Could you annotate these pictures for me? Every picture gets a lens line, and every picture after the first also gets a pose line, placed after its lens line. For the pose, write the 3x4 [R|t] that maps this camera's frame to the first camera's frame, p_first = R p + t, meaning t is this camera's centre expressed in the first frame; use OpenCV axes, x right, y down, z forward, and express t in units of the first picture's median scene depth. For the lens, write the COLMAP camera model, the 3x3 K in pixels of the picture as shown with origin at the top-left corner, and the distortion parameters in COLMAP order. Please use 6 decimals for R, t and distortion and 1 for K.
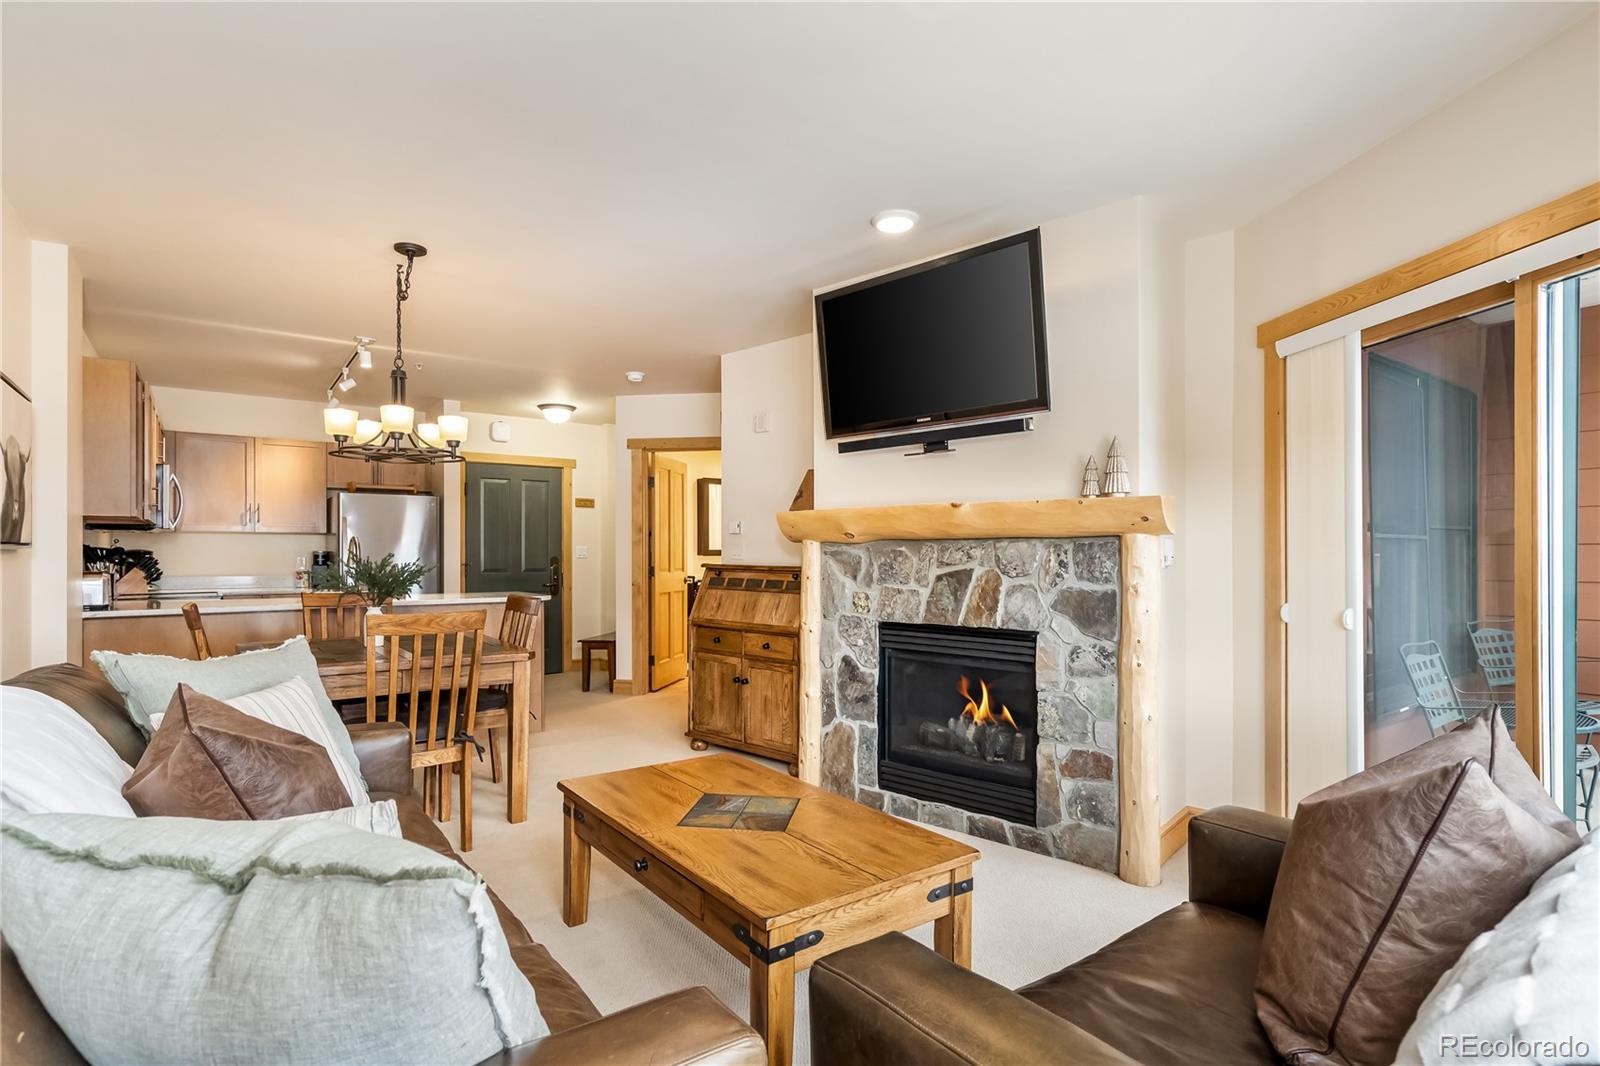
lens RADIAL K [[764.5, 0, 796.4], [0, 764.5, 553.2], [0, 0, 1]] dist [-0.005299, -0.001062]
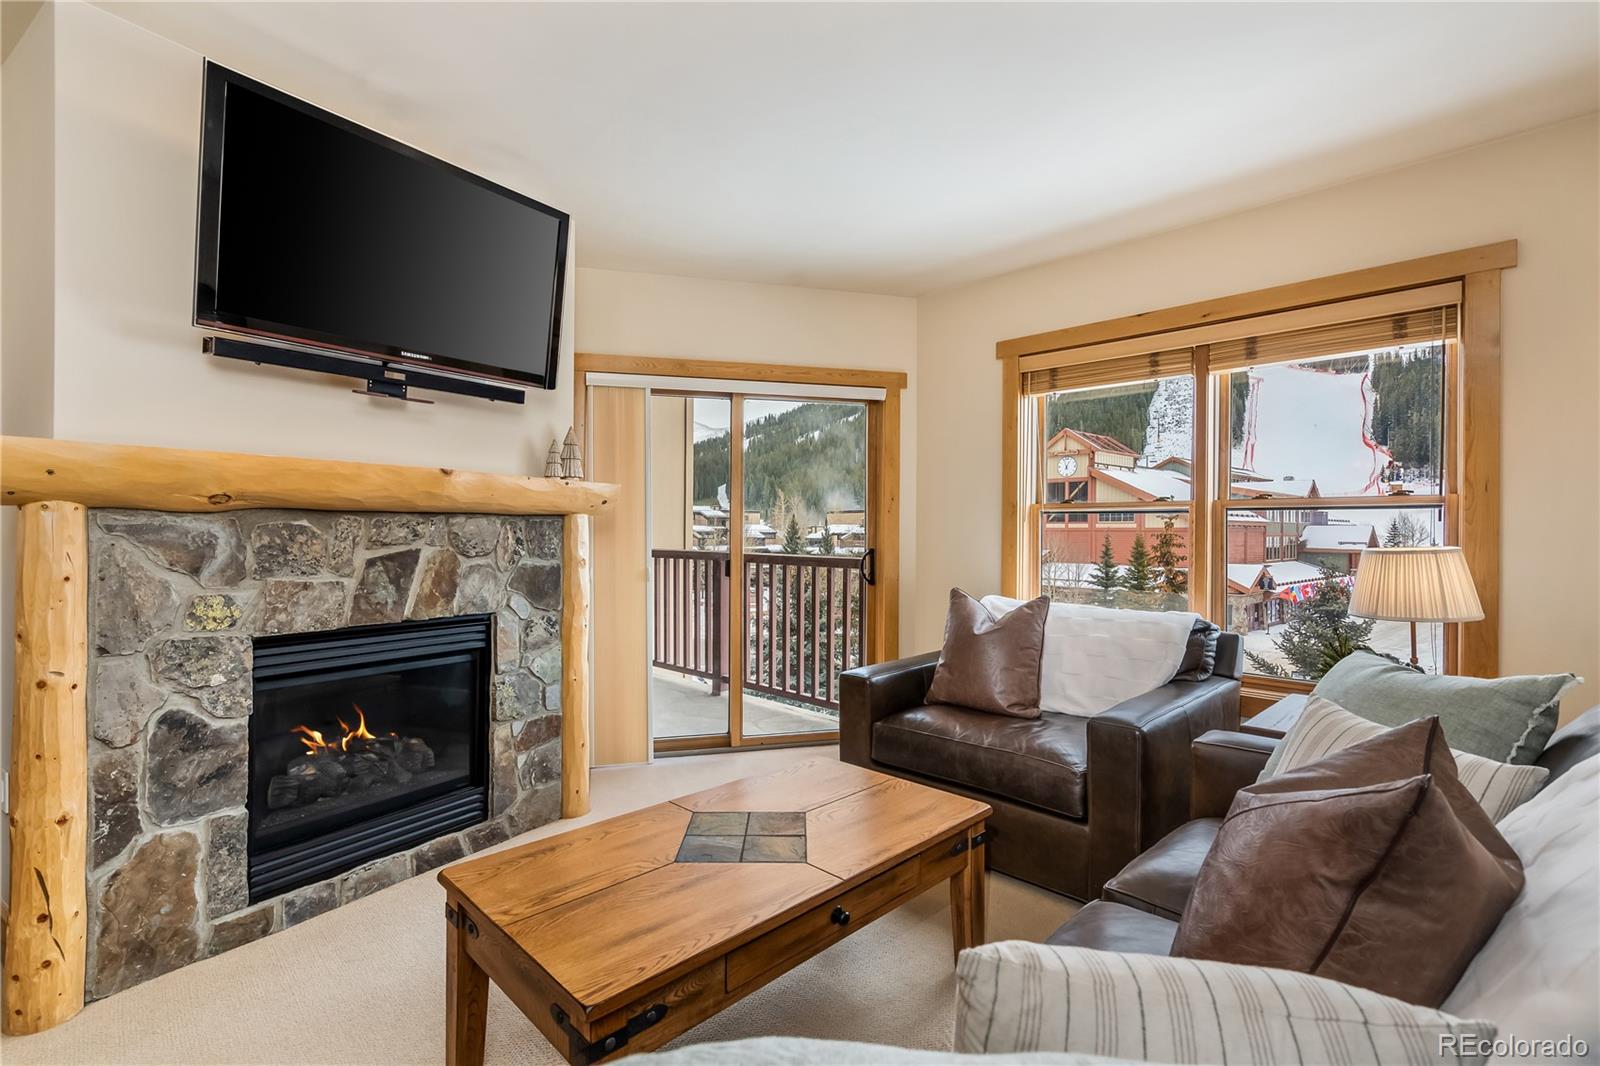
lens RADIAL K [[720.3, 0, 788.5], [0, 720.3, 536.9], [0, 0, 1]] dist [0.002806, 0.000307]
pose [[-0.115130, -0.008406, 0.993315, -0.581271], [-0.005953, 0.999952, 0.007772, -0.001053], [-0.993333, -0.005019, -0.115175, 0.696884]]
